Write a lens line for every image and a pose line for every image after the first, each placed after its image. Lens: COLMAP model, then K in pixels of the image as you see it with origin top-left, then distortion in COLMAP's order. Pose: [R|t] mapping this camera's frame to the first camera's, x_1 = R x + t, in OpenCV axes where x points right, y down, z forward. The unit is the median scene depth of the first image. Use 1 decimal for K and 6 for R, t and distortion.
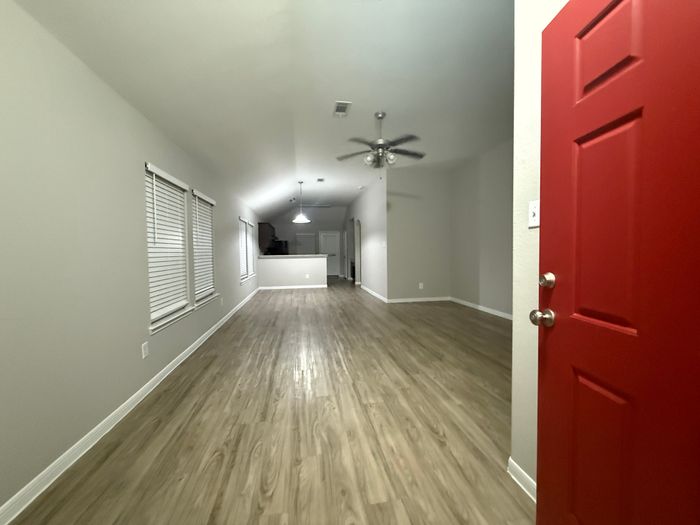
lens RADIAL K [[278.3, 0, 347.4], [0, 278.3, 262.0], [0, 0, 1]] dist [-0.001070, -0.000172]
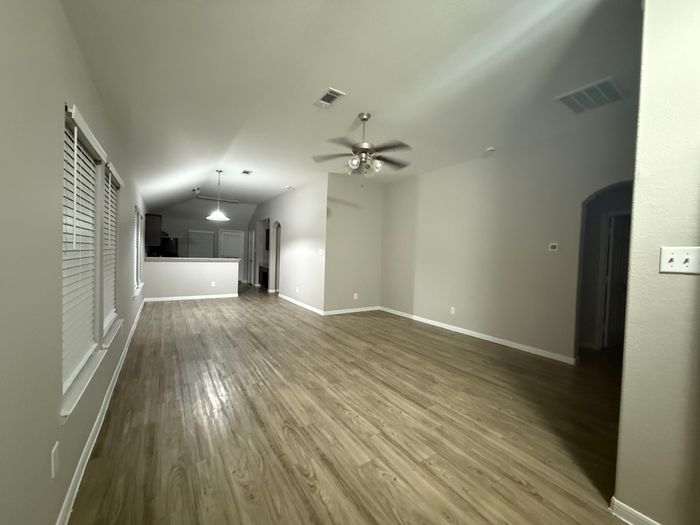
lens RADIAL K [[278.3, 0, 347.4], [0, 278.3, 262.0], [0, 0, 1]] dist [-0.001070, -0.000172]
pose [[0.913227, 0.032042, 0.406188, -0.281614], [-0.030133, 0.999484, -0.011097, -0.040173], [-0.406335, -0.002105, 0.913722, 0.188515]]
